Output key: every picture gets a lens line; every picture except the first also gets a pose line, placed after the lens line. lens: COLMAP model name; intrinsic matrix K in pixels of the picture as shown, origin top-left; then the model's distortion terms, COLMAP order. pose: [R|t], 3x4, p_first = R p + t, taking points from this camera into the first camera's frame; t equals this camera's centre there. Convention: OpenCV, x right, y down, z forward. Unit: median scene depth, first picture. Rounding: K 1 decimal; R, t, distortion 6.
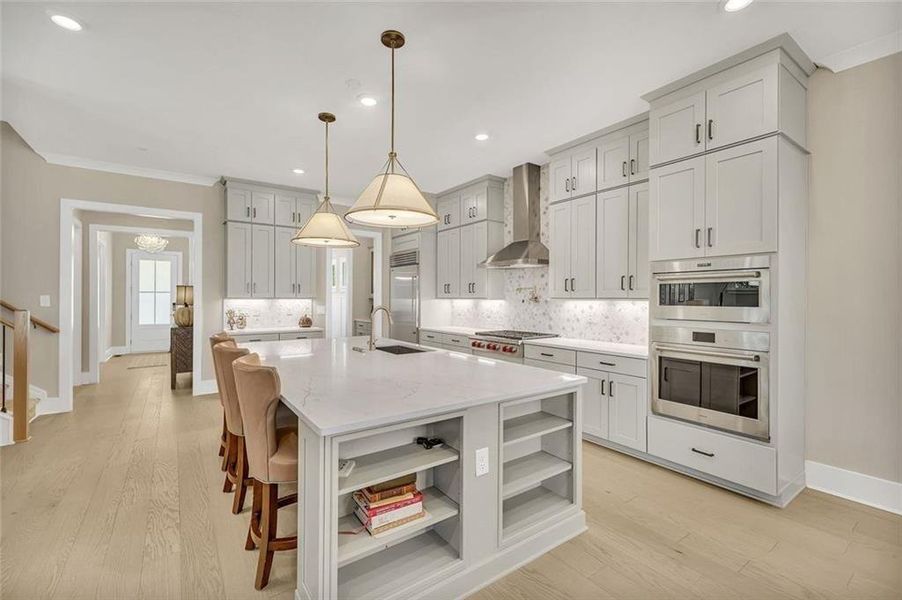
lens RADIAL K [[390.9, 0, 449.6], [0, 390.9, 296.2], [0, 0, 1]] dist [0.012548, -0.002064]
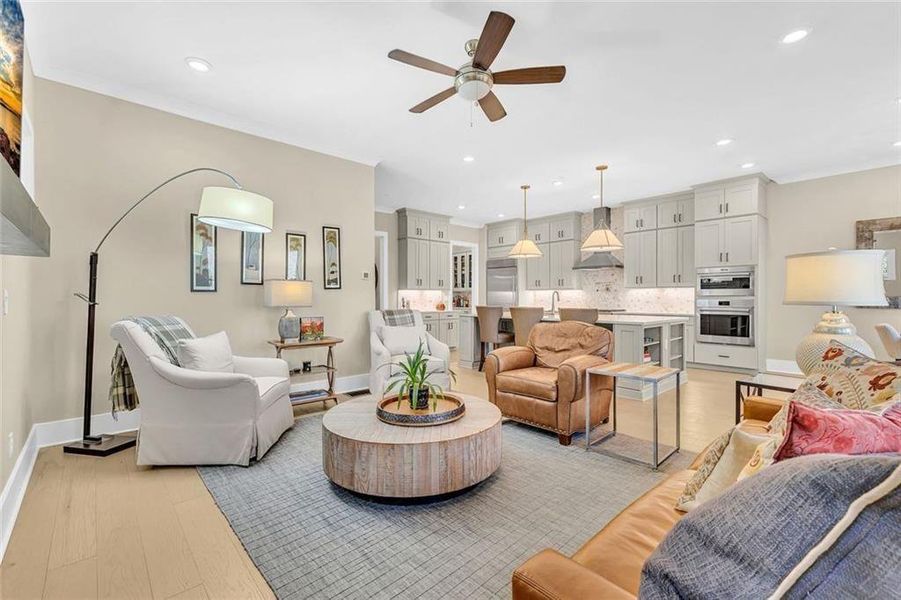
lens RADIAL K [[390.5, 0, 451.7], [0, 390.5, 296.4], [0, 0, 1]] dist [0.012548, -0.002064]
pose [[0.992583, -0.002729, 0.121540, -0.751205], [0.002504, 0.999995, 0.002000, 0.039312], [-0.121545, -0.001681, 0.992585, -0.654630]]
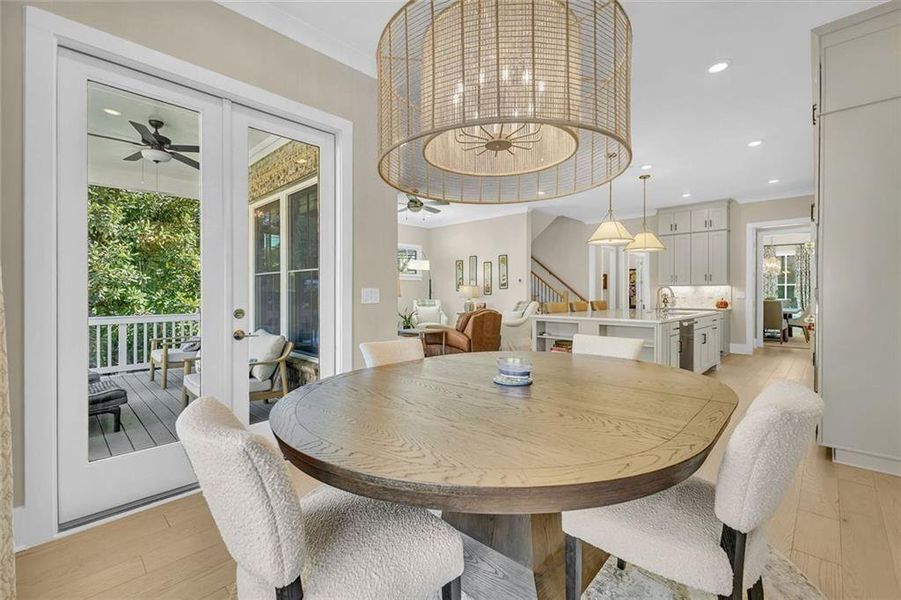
lens RADIAL K [[390.5, 0, 451.7], [0, 390.5, 297.0], [0, 0, 1]] dist [0.012548, -0.002064]
pose [[0.186053, 0.002685, -0.982536, 1.063879], [0.001658, 0.999994, 0.003047, 0.056845], [0.982538, -0.002196, 0.186047, -0.134369]]
